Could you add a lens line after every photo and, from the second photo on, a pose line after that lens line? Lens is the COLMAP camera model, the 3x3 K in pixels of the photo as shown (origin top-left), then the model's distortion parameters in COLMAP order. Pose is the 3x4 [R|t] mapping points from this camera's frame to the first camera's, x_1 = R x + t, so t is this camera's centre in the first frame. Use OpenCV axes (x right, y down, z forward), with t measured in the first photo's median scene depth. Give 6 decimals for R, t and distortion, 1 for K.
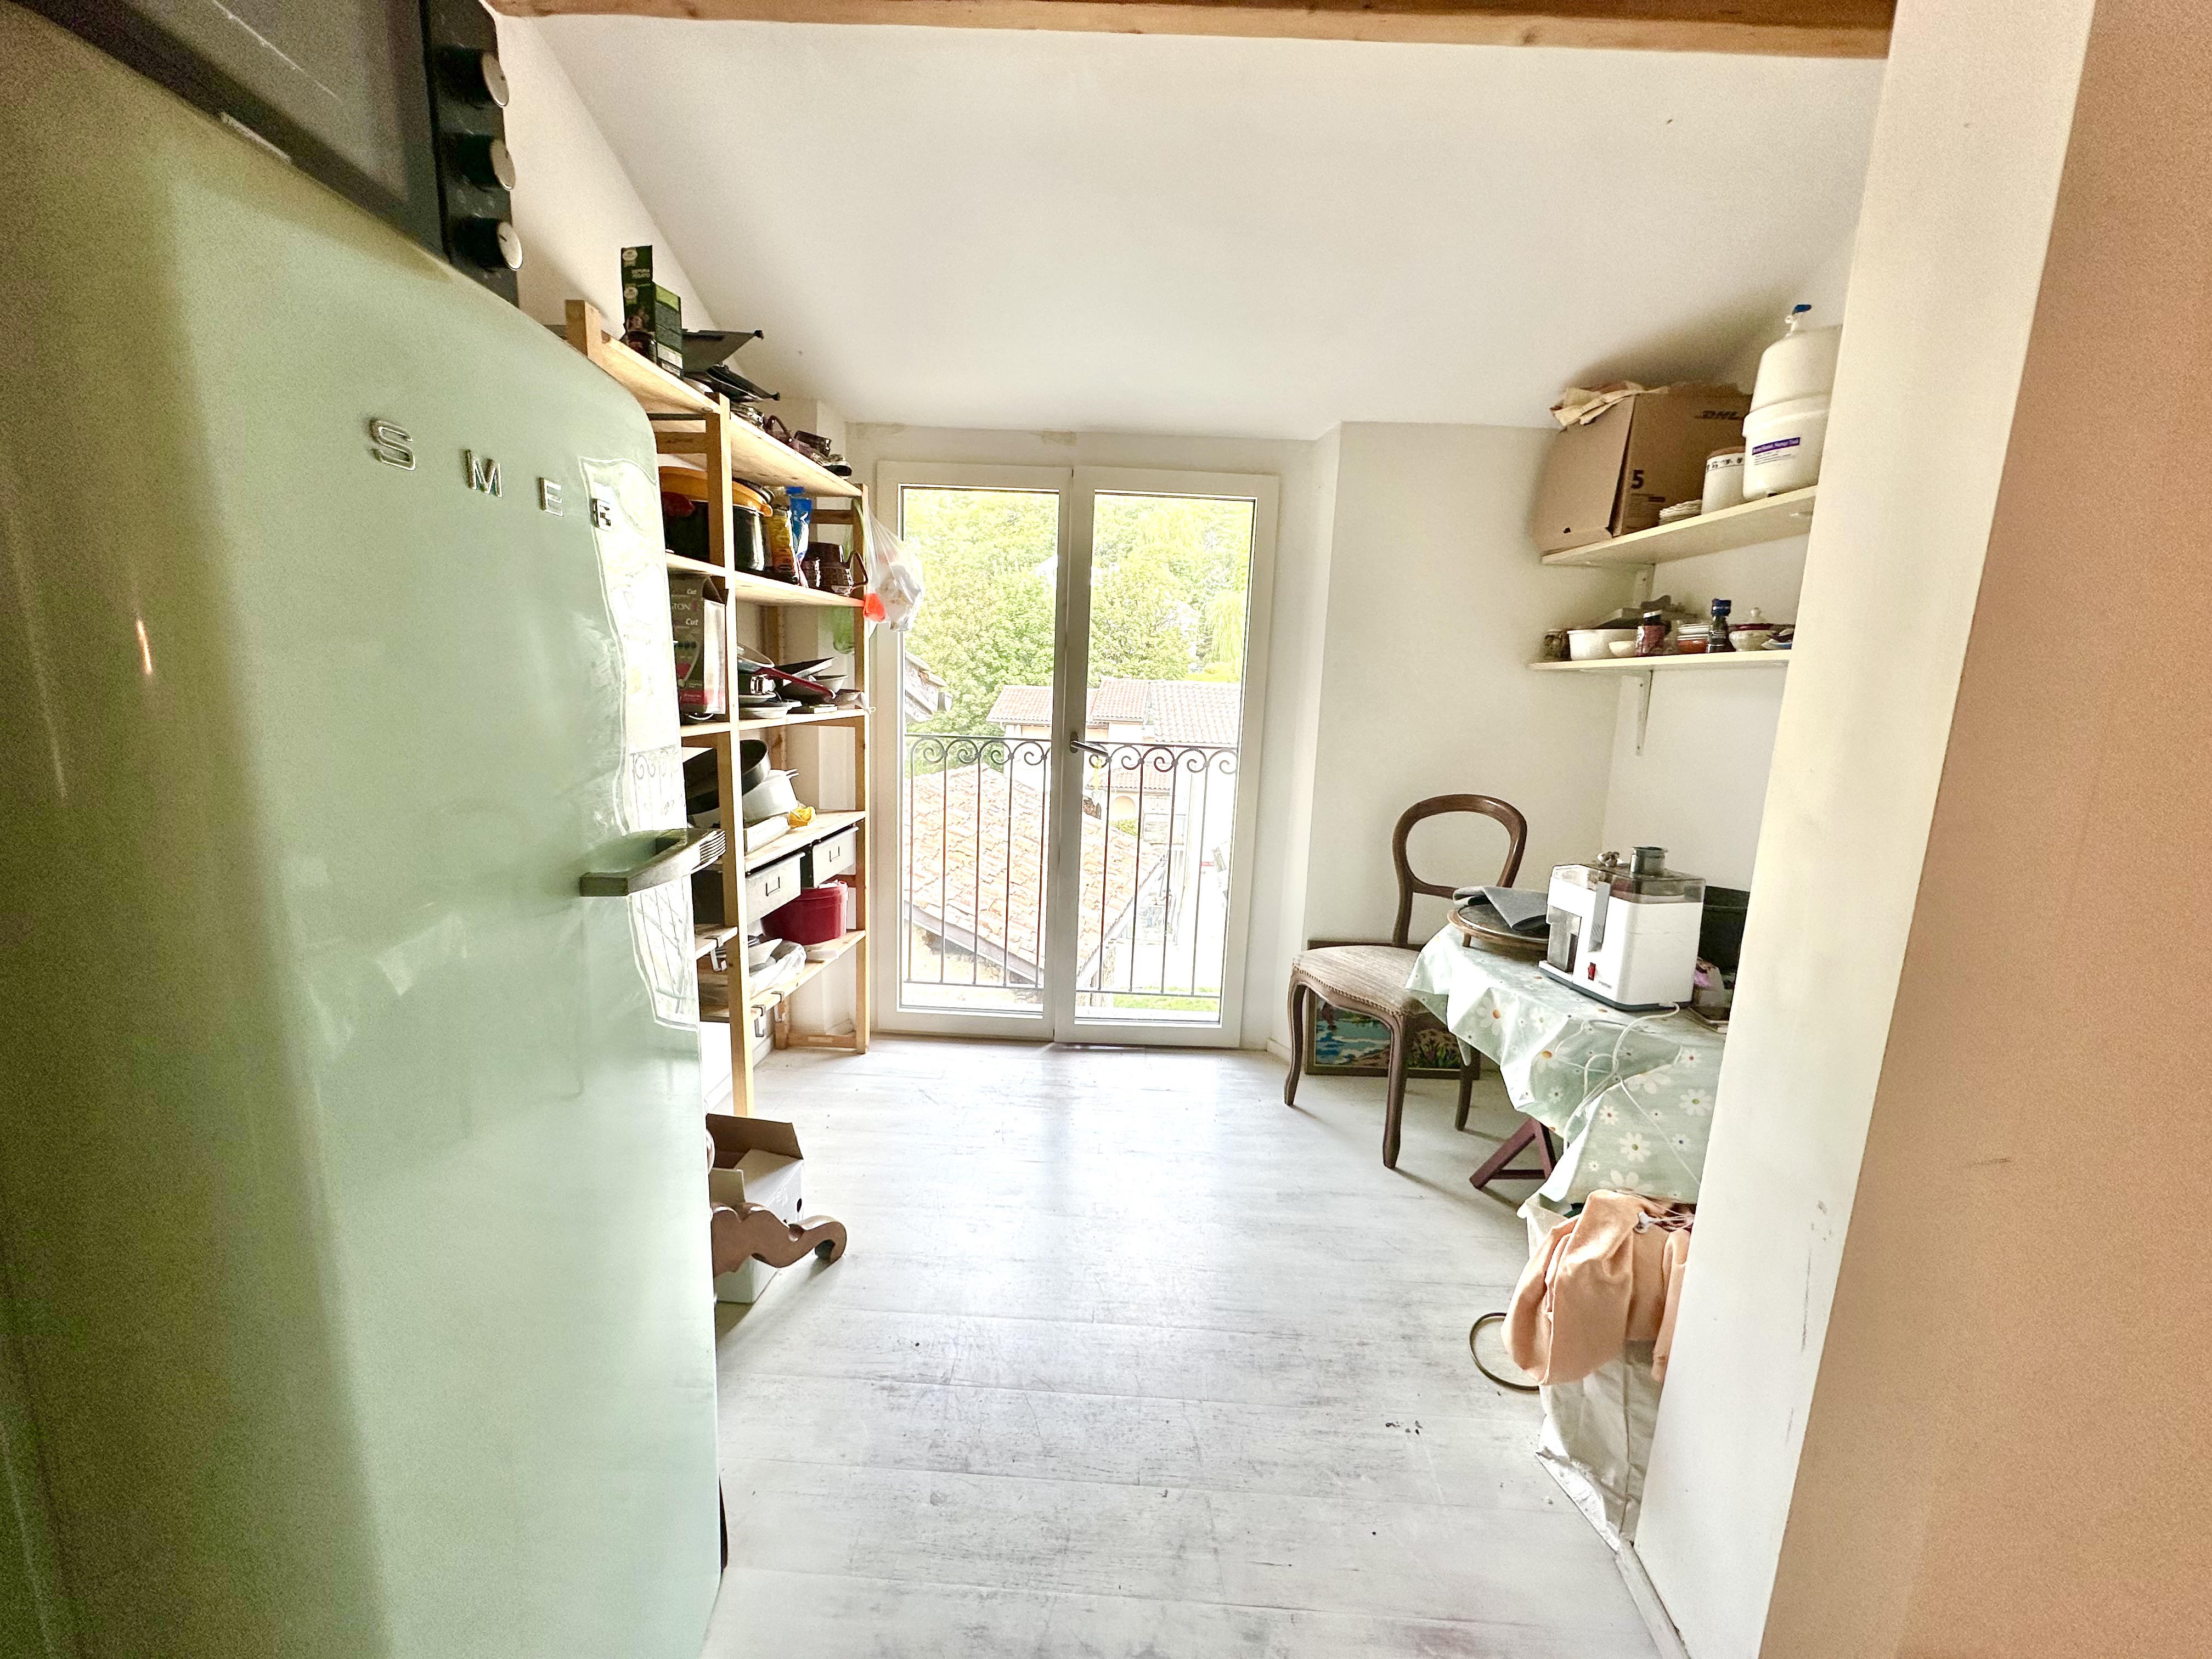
lens RADIAL K [[880.9, 0, 1106.6], [0, 880.9, 832.6], [0, 0, 1]] dist [-0.003291, -0.000029]
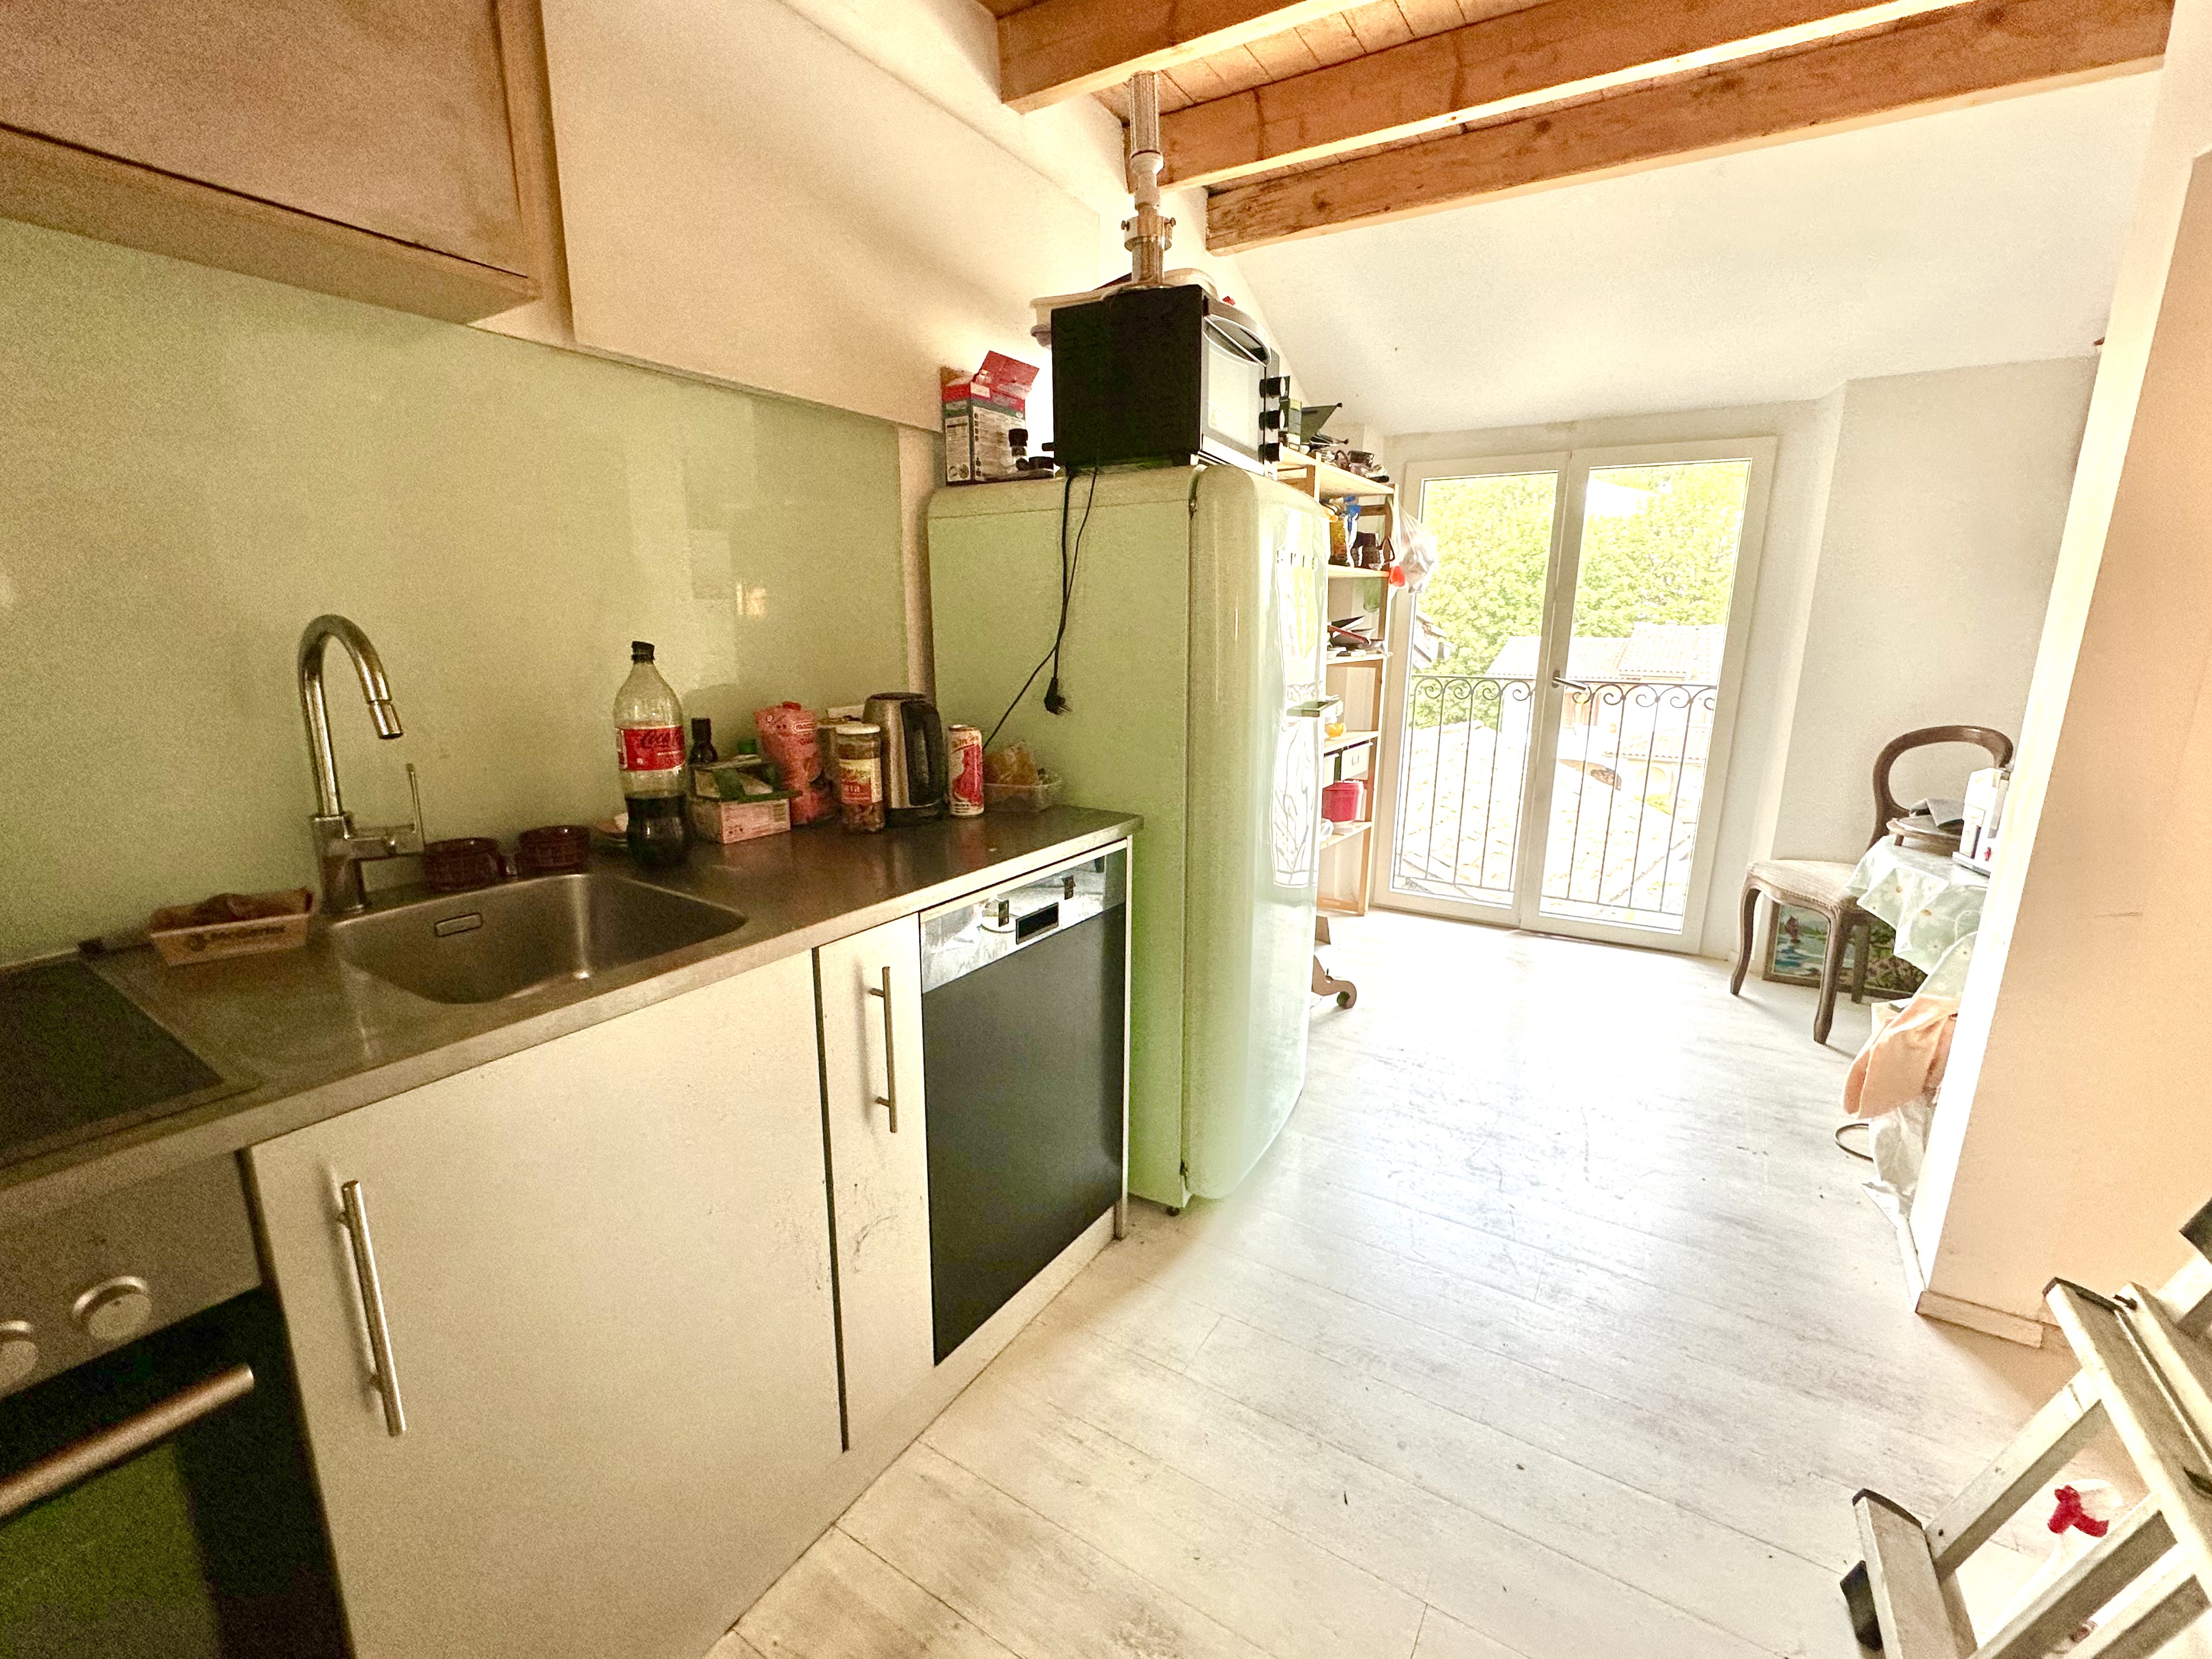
lens RADIAL K [[938.9, 0, 1110.7], [0, 938.9, 826.6], [0, 0, 1]] dist [-0.004307, -0.000053]
pose [[0.872459, 0.072810, -0.483233, 0.069768], [-0.058188, 0.997282, 0.045205, 0.080992], [0.485210, -0.011321, 0.874324, -0.448900]]
